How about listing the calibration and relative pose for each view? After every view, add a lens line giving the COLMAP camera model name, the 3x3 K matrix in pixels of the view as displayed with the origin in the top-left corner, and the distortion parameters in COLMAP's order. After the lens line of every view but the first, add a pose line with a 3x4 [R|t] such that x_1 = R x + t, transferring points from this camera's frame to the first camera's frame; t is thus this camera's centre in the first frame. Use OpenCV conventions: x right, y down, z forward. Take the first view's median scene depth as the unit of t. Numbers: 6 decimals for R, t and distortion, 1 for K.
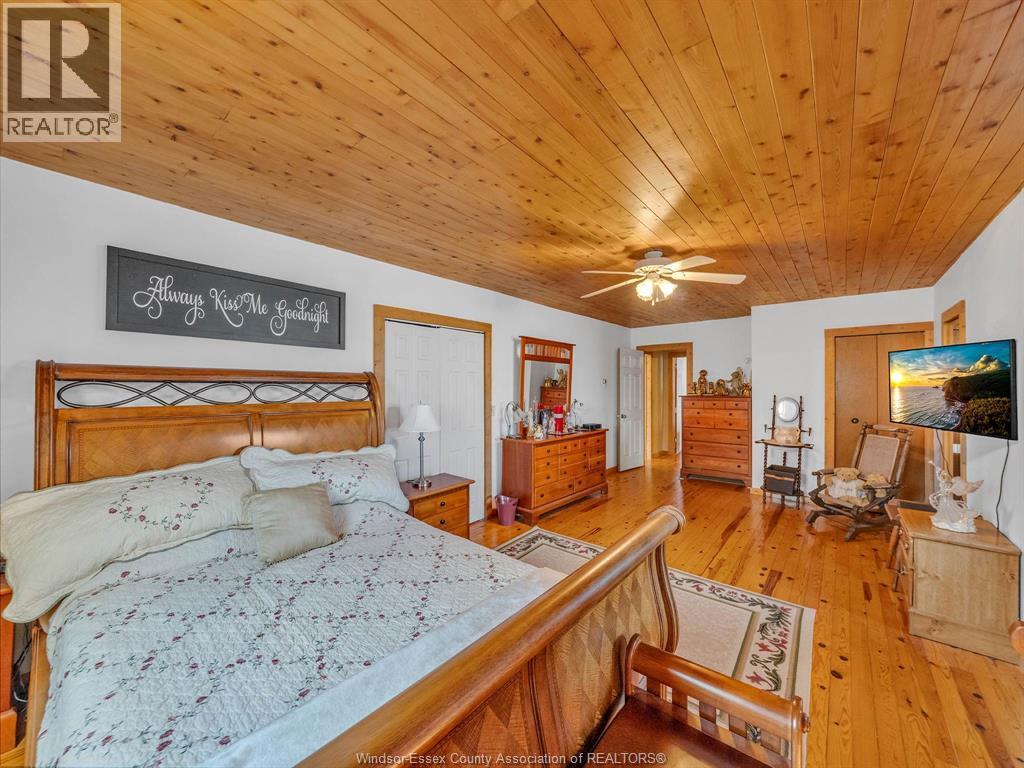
lens RADIAL K [[392.1, 0, 512.0], [0, 392.1, 384.0], [0, 0, 1]] dist [0.000862, 0.000071]
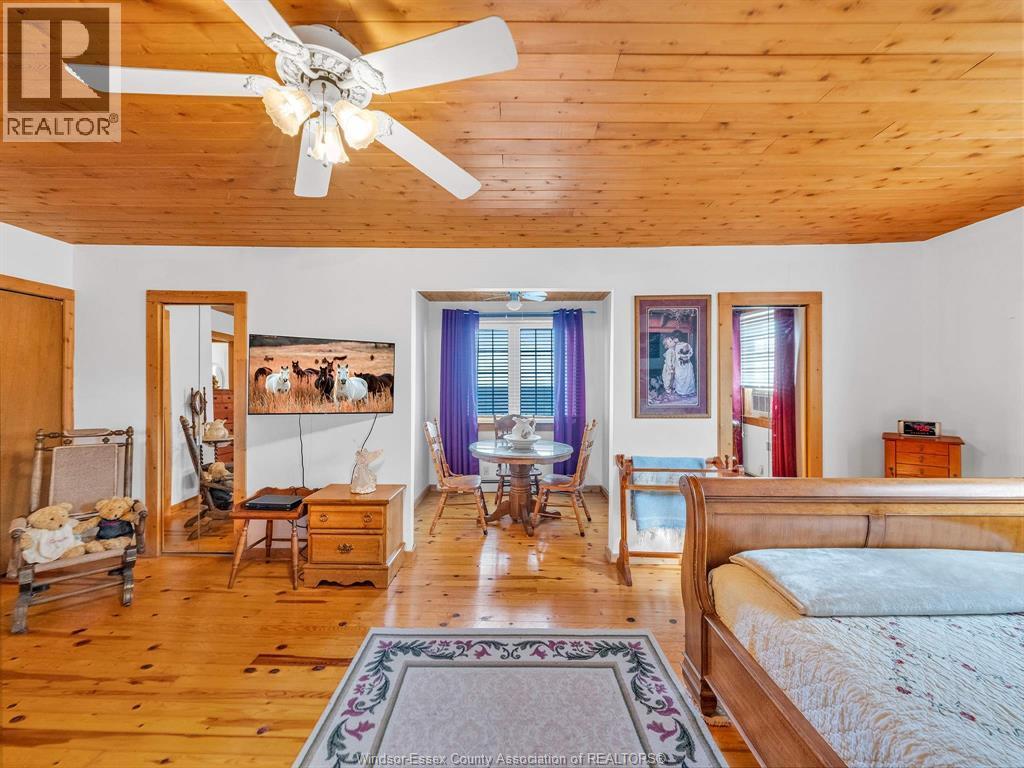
lens RADIAL K [[392.1, 0, 512.0], [0, 392.1, 384.0], [0, 0, 1]] dist [0.000862, 0.000071]
pose [[-0.633961, -0.001600, 0.773363, -0.100390], [-0.009616, 0.999937, -0.005815, 0.033083], [-0.773305, -0.011123, -0.633937, 1.291419]]
